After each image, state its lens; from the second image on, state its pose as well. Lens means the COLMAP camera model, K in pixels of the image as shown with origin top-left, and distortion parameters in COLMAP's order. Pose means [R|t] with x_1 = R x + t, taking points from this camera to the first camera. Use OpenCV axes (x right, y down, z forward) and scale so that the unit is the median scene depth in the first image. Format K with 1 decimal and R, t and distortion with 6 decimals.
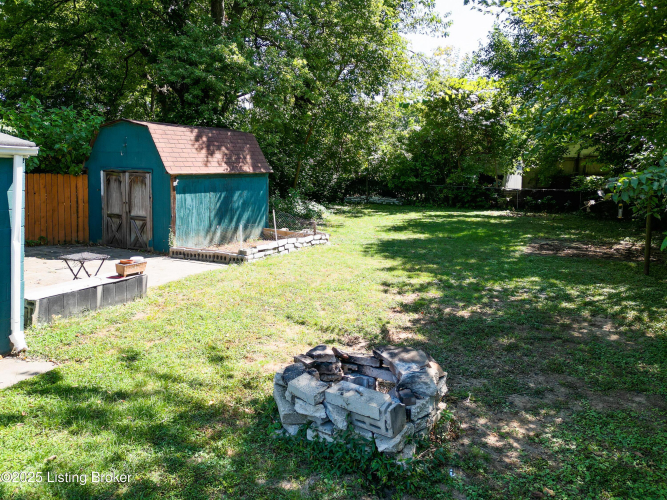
lens RADIAL K [[486.4, 0, 322.1], [0, 486.4, 216.4], [0, 0, 1]] dist [0.053968, -0.010316]
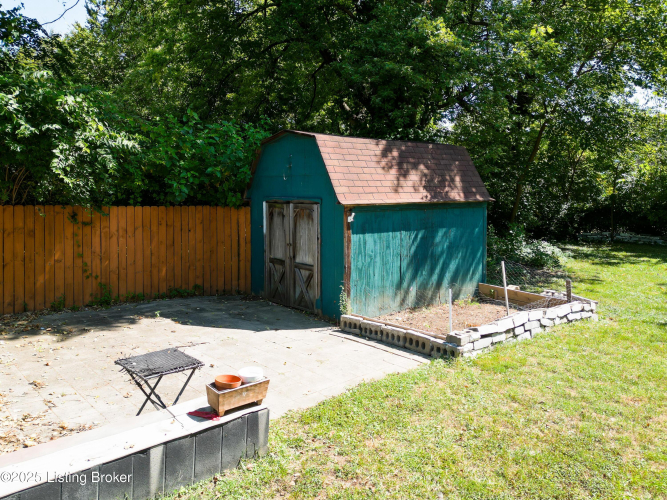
lens RADIAL K [[486.4, 0, 351.9], [0, 486.4, 214.3], [0, 0, 1]] dist [0.053968, -0.010316]
pose [[0.943420, -0.002413, -0.331590, -0.066075], [-0.020184, 0.997701, -0.064688, -0.025435], [0.330984, 0.067721, 0.941203, 0.317568]]
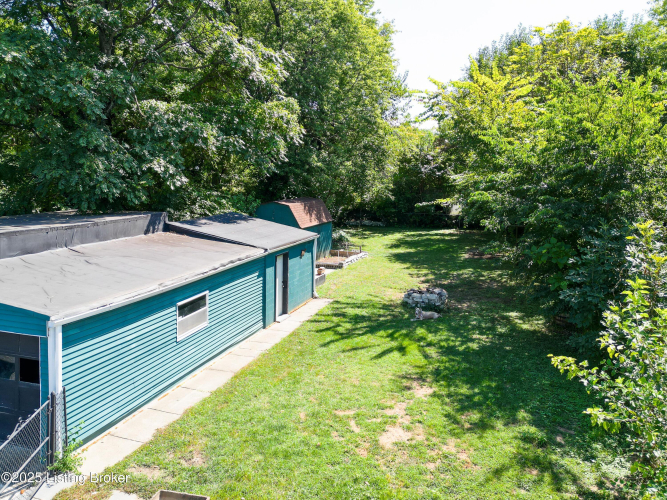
lens RADIAL K [[486.4, 0, 313.3], [0, 486.4, 213.2], [0, 0, 1]] dist [0.053968, -0.010316]
pose [[0.995130, -0.034773, 0.092239, -0.373624], [0.036396, 0.999210, -0.015974, -0.093949], [-0.091611, 0.019253, 0.995609, -0.910081]]
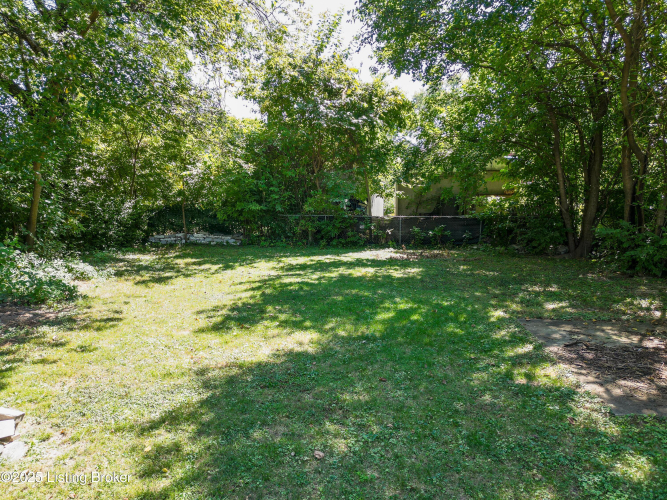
lens RADIAL K [[486.4, 0, 321.6], [0, 486.4, 256.2], [0, 0, 1]] dist [0.053968, -0.010316]
pose [[0.940111, -0.061442, 0.335284, 0.087449], [0.051473, 0.997930, 0.038546, -0.056029], [-0.336959, -0.018980, 0.941328, 0.656016]]
